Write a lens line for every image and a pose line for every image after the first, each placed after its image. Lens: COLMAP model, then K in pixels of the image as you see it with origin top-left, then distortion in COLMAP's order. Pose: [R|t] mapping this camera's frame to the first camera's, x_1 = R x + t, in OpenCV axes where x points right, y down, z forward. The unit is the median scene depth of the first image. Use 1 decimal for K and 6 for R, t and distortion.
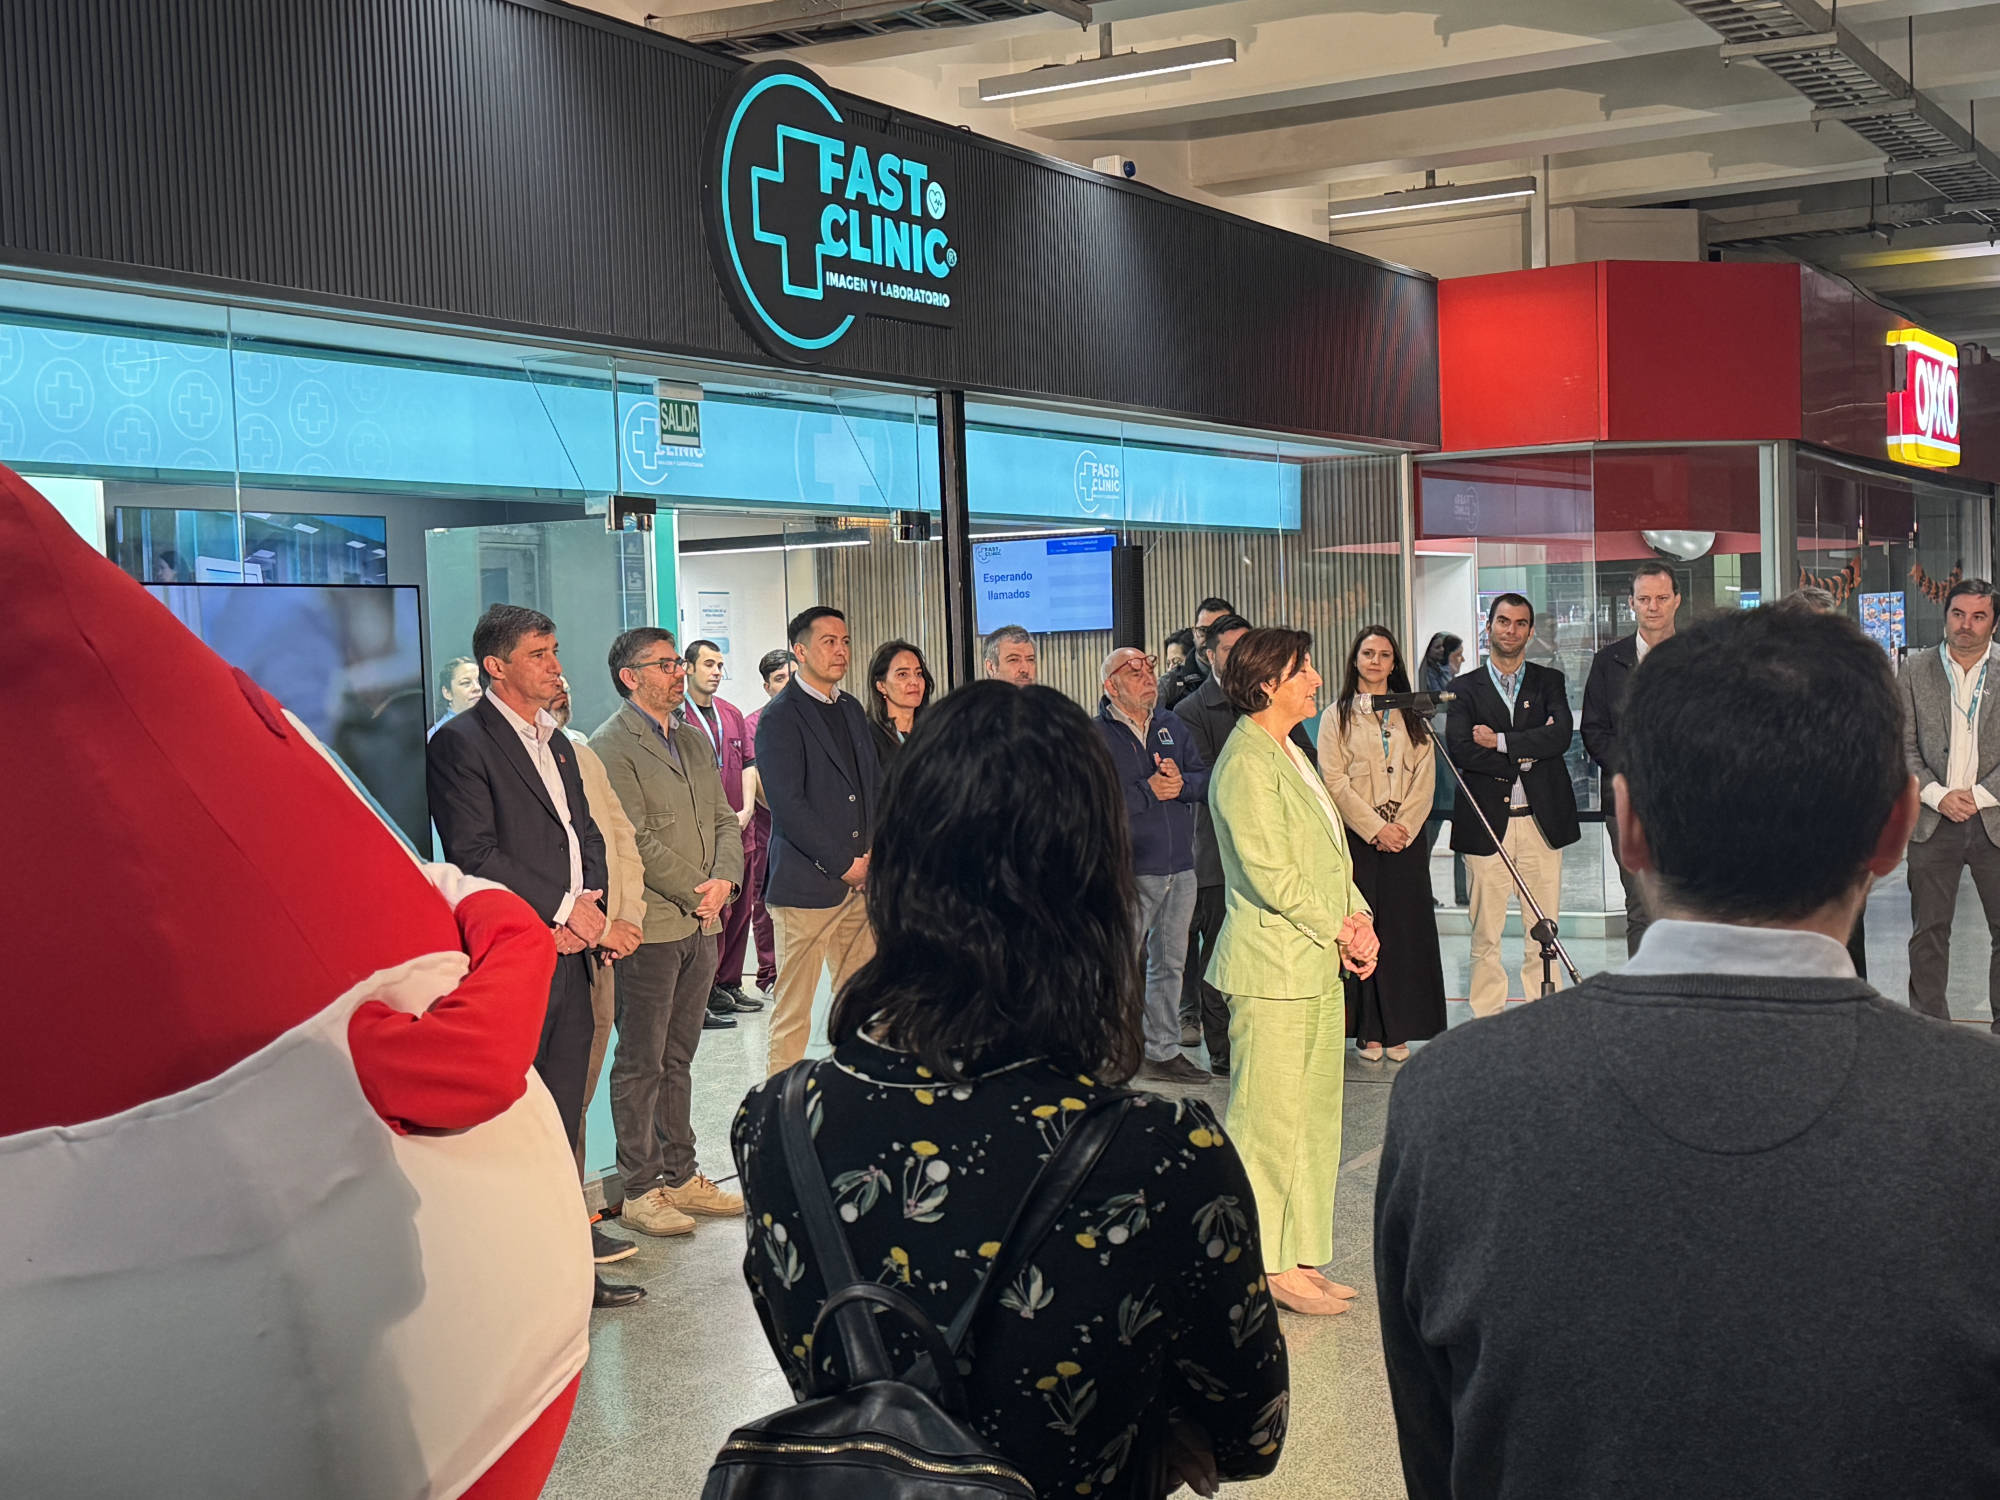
lens RADIAL K [[2593.1, 0, 1000.0], [0, 2593.1, 750.0], [0, 0, 1]] dist [0.037908, -0.045033]
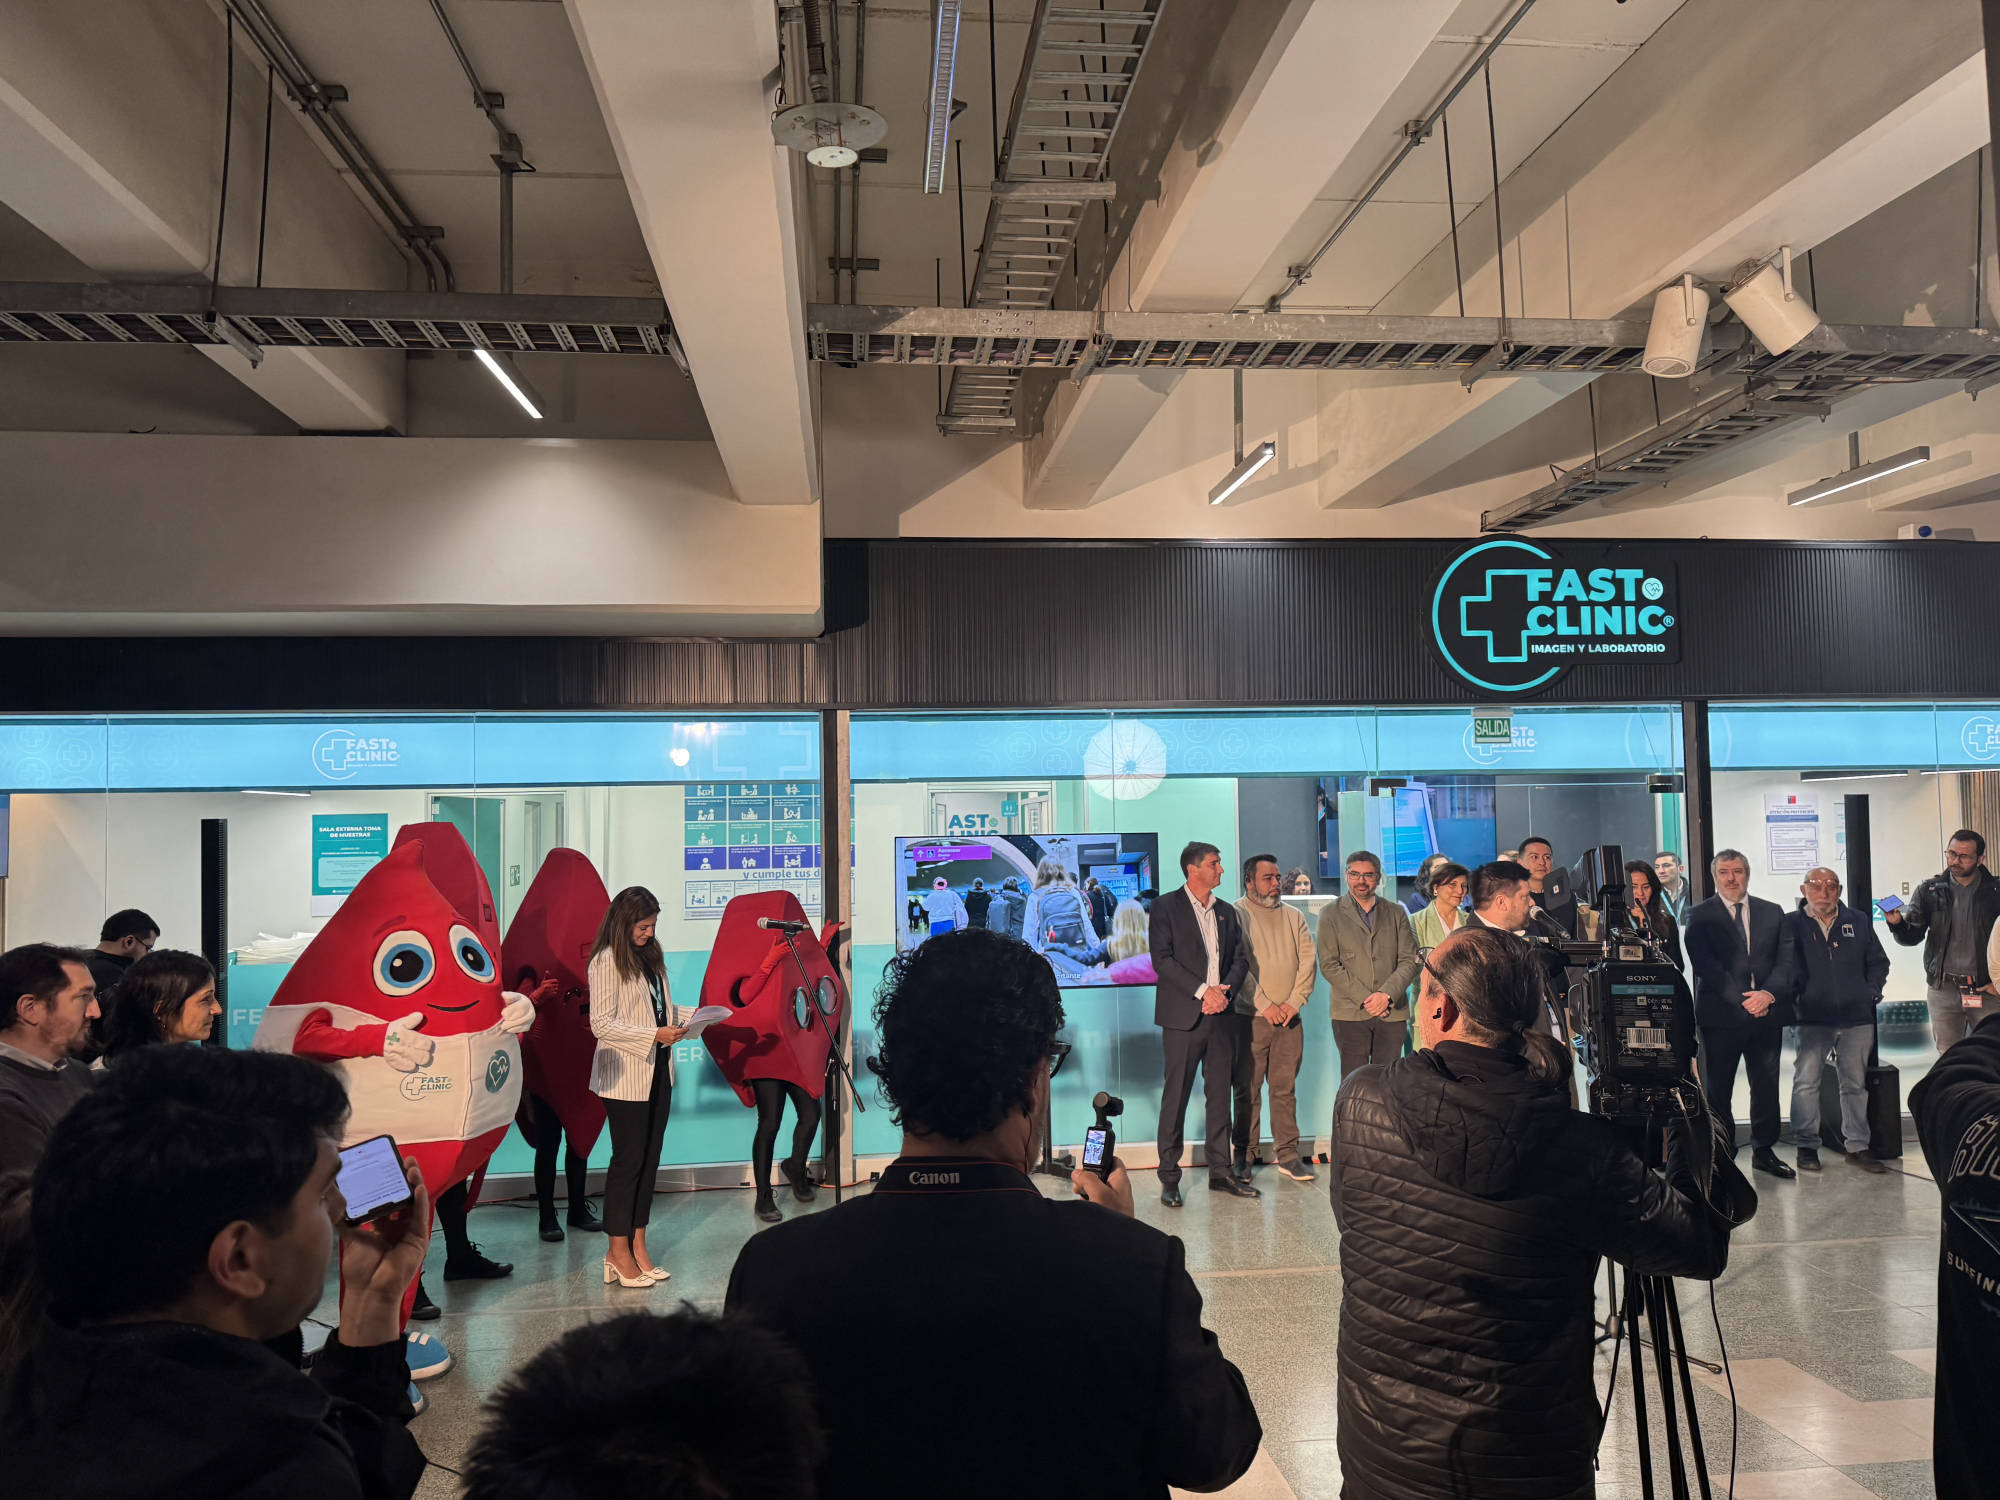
lens RADIAL K [[1384.6, 0, 1000.0], [0, 1384.6, 750.0], [0, 0, 1]] dist [-0.000069, -0.000770]
pose [[0.585999, -0.023815, -0.809961, 0.450262], [-0.036911, 0.997746, -0.056041, -0.044910], [0.809470, 0.062737, 0.583800, 0.156964]]
